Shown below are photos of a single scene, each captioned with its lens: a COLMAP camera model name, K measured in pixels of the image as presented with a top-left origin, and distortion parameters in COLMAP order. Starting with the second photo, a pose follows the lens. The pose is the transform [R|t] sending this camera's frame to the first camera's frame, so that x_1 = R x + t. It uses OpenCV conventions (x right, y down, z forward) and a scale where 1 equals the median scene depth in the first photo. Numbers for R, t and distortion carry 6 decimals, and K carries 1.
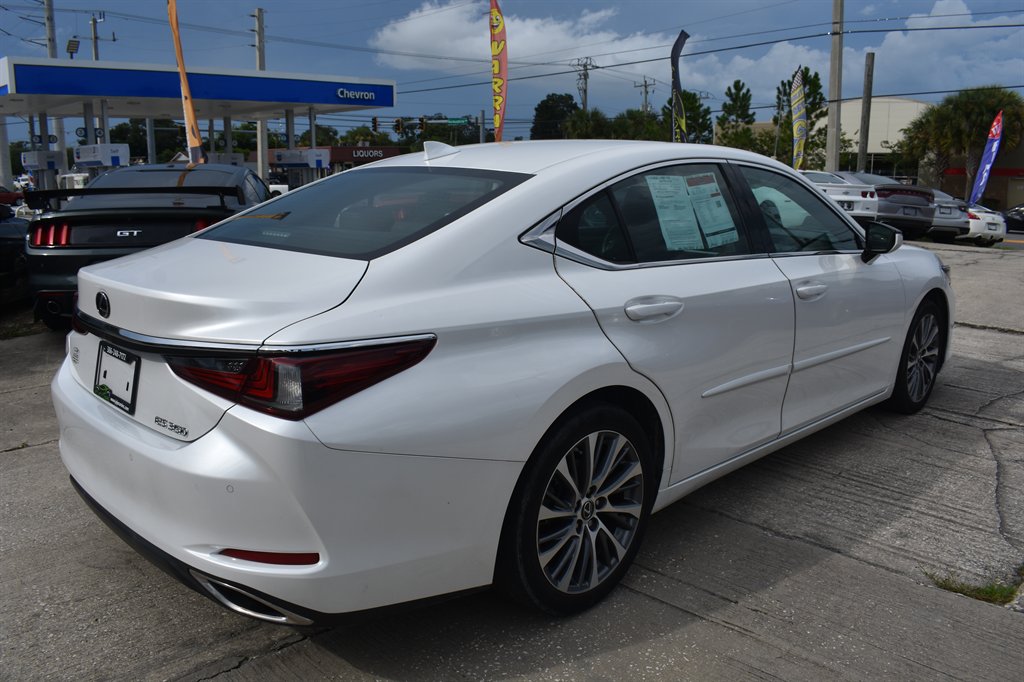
lens RADIAL K [[821.8, 0, 507.3], [0, 821.8, 341.6], [0, 0, 1]] dist [-0.096553, 0.013135]
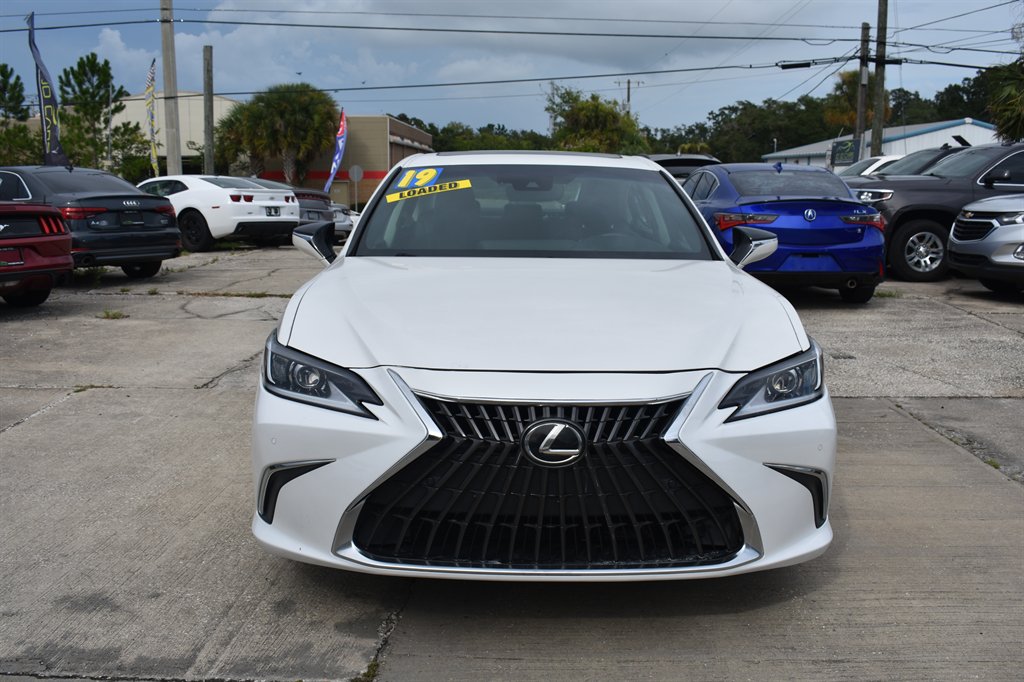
lens RADIAL K [[1050.0, 0, 514.9], [0, 1050.0, 342.1], [0, 0, 1]] dist [-0.074384, 0.000000]
pose [[0.713058, -0.105191, 0.693169, -0.087909], [0.141205, 0.989968, 0.004975, 0.007628], [-0.686738, 0.094332, 0.720758, -0.031760]]
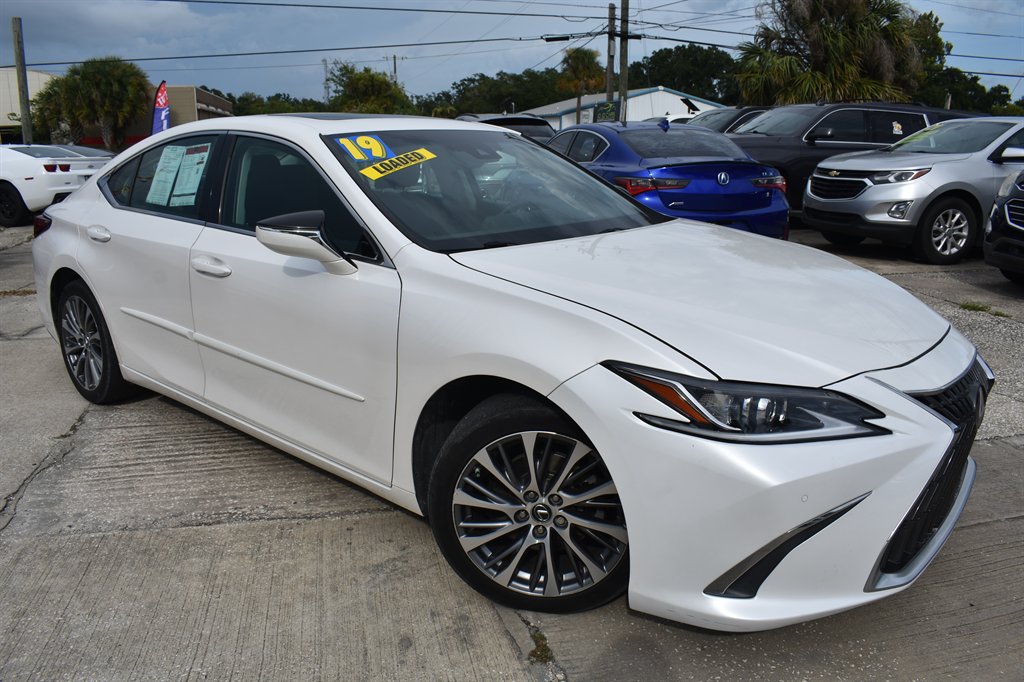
lens RADIAL K [[796.3, 0, 514.0], [0, 796.3, 340.2], [0, 0, 1]] dist [-0.102245, 0.021366]
pose [[0.507644, -0.218093, 0.833507, -0.040726], [0.182598, 0.972689, 0.143301, -0.008650], [-0.841995, 0.079450, 0.533602, 0.040219]]
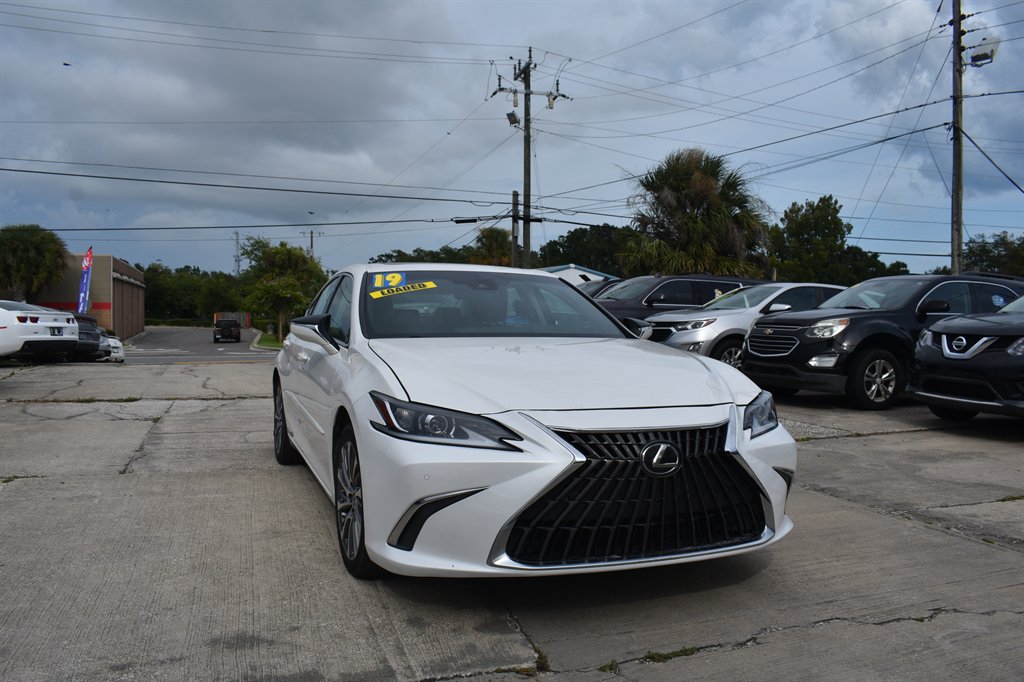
lens RADIAL K [[845.8, 0, 520.3], [0, 845.8, 344.9], [0, 0, 1]] dist [-0.090059, 0.006551]
pose [[0.416013, -0.032015, 0.908795, -0.110553], [0.183240, 0.981832, -0.049292, 0.006466], [-0.890705, 0.187034, 0.414321, -0.005604]]
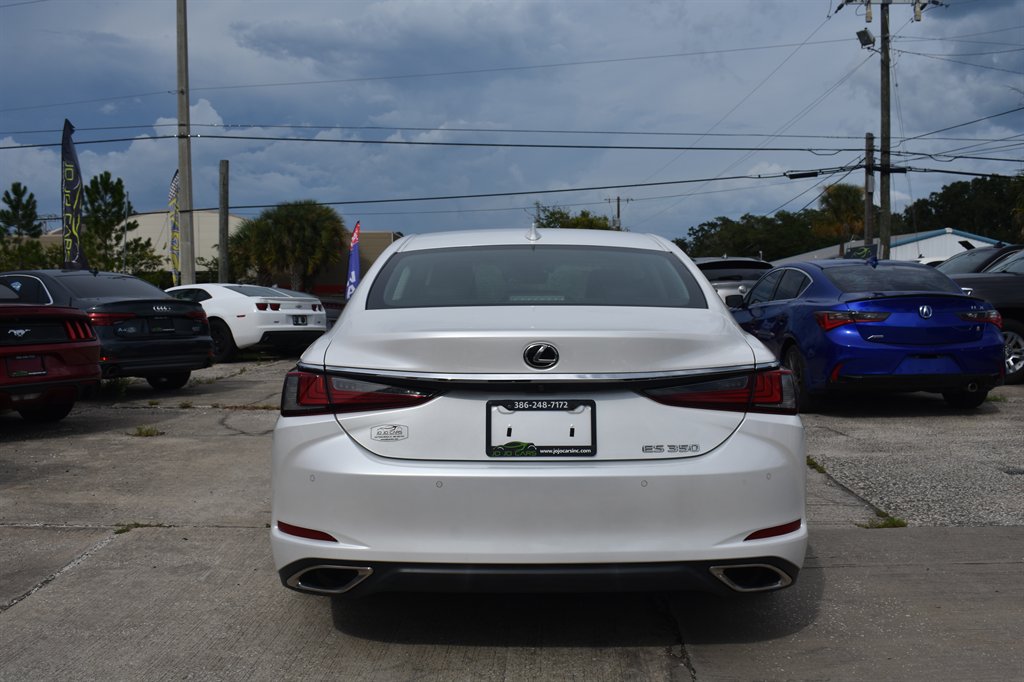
lens RADIAL K [[1006.5, 0, 514.1], [0, 1006.5, 339.5], [0, 0, 1]] dist [-0.076754, 0.000000]
pose [[0.703602, -0.036270, 0.709668, -0.077565], [0.152836, 0.983047, -0.101288, 0.003135], [-0.693964, 0.179729, 0.697217, 0.006739]]
